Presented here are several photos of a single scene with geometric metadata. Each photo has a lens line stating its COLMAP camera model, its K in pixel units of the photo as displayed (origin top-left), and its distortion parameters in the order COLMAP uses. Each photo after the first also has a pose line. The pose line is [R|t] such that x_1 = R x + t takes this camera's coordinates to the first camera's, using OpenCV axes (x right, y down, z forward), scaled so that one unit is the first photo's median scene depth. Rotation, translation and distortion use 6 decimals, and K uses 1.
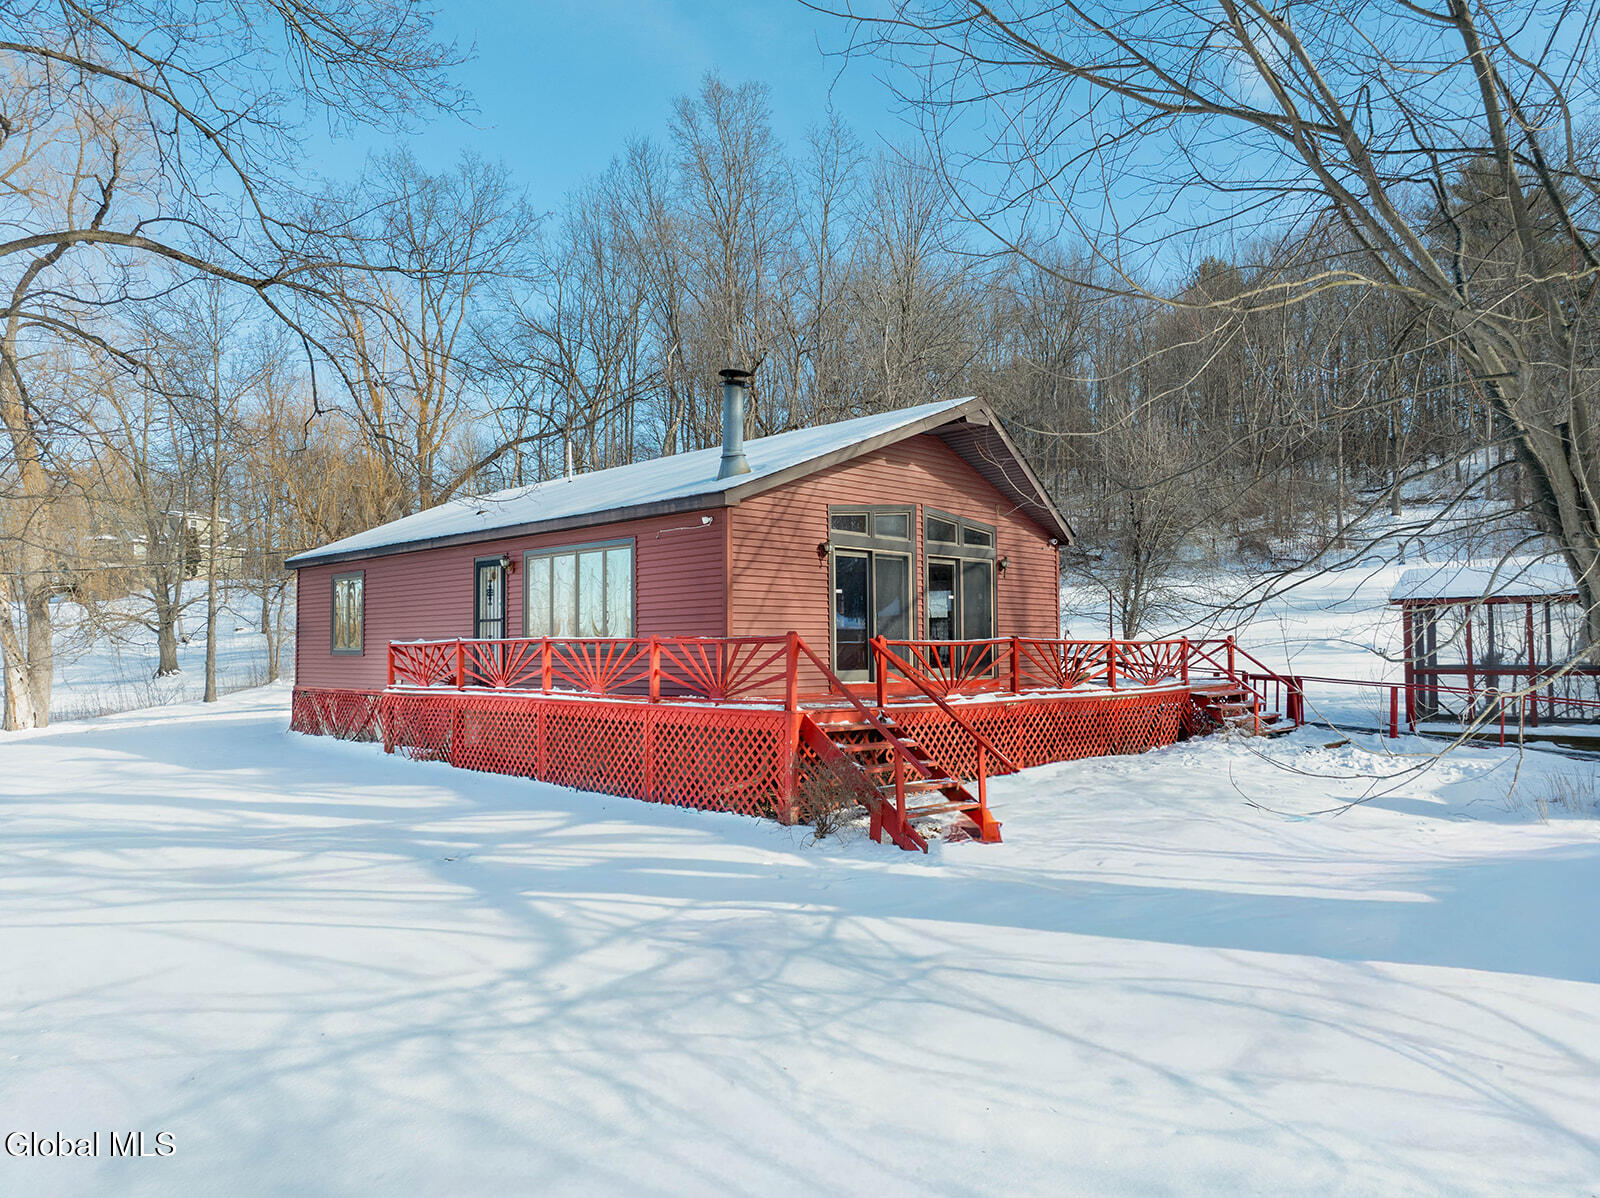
lens RADIAL K [[1107.0, 0, 800.0], [0, 1107.0, 599.0], [0, 0, 1]] dist [-0.001809, -0.000477]
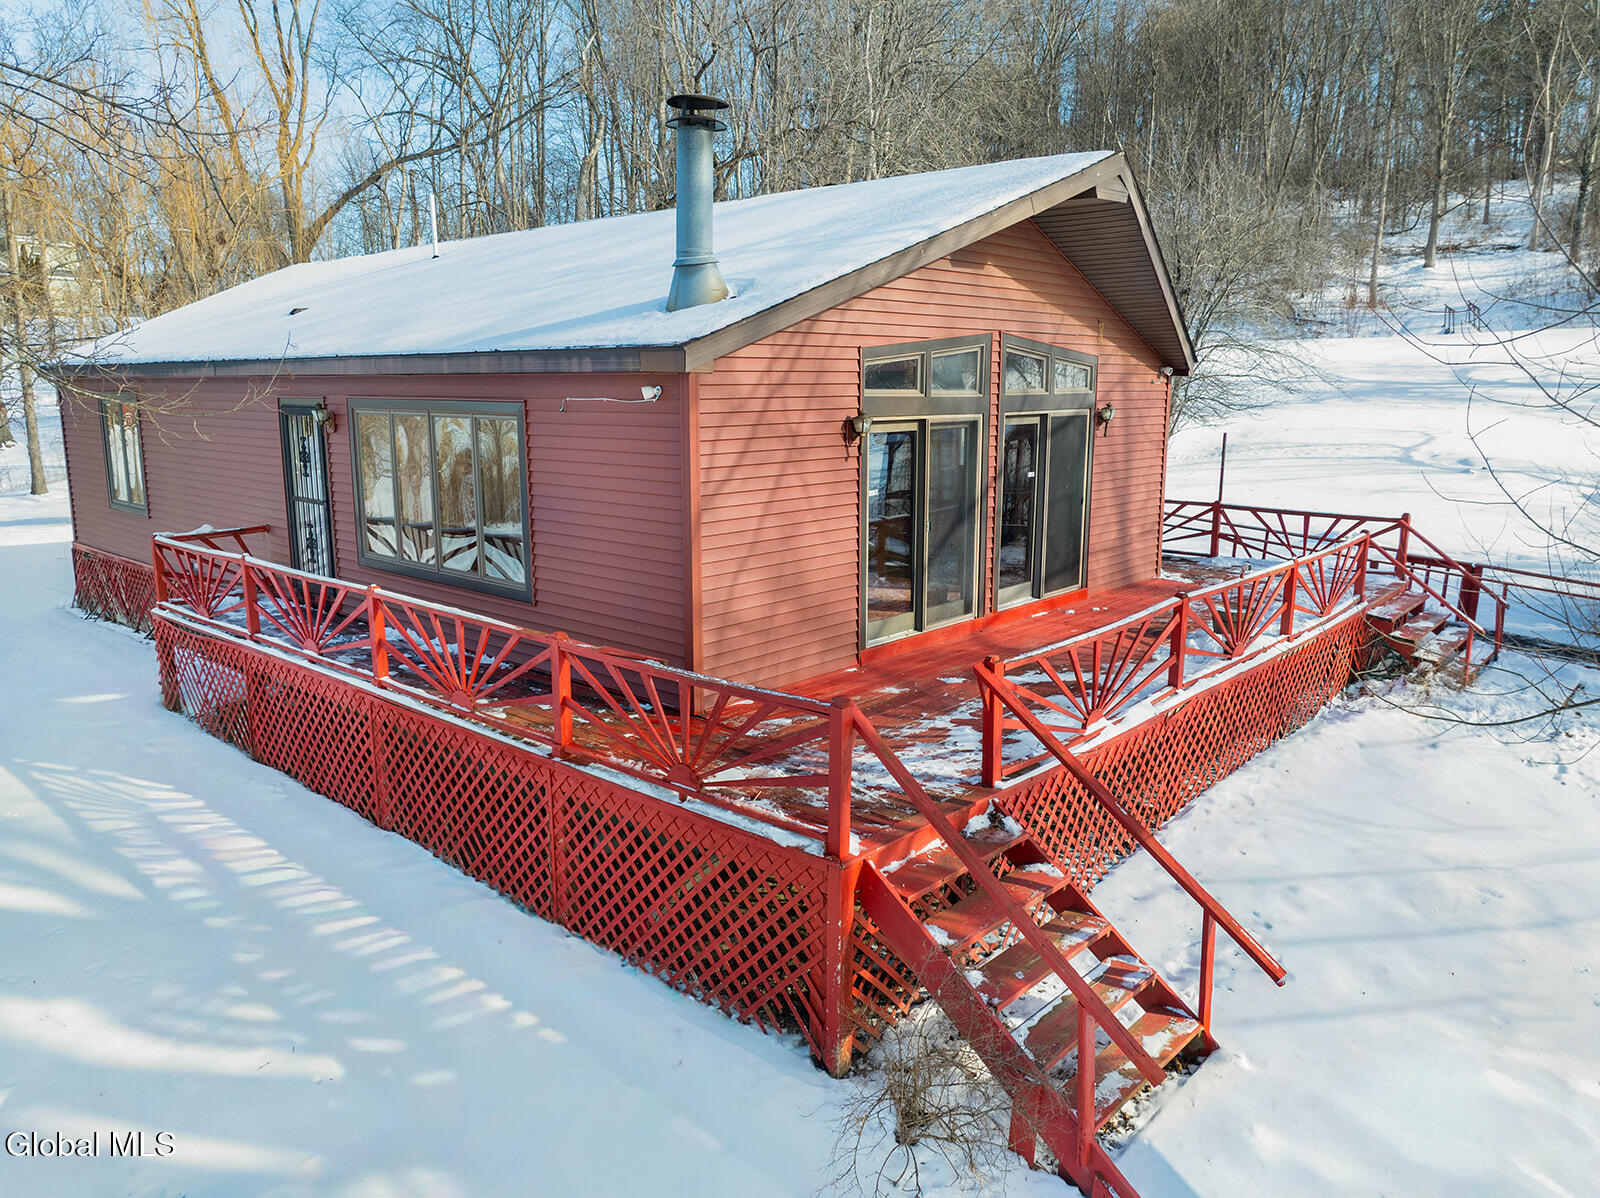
lens RADIAL K [[1133.8, 0, 780.4], [0, 1133.8, 595.5], [0, 0, 1]] dist [-0.008422, -0.004542]
pose [[0.999115, 0.001528, 0.042034, -0.037853], [-0.011175, 0.973065, 0.230261, -0.086778], [-0.040550, -0.230526, 0.972221, 0.365378]]
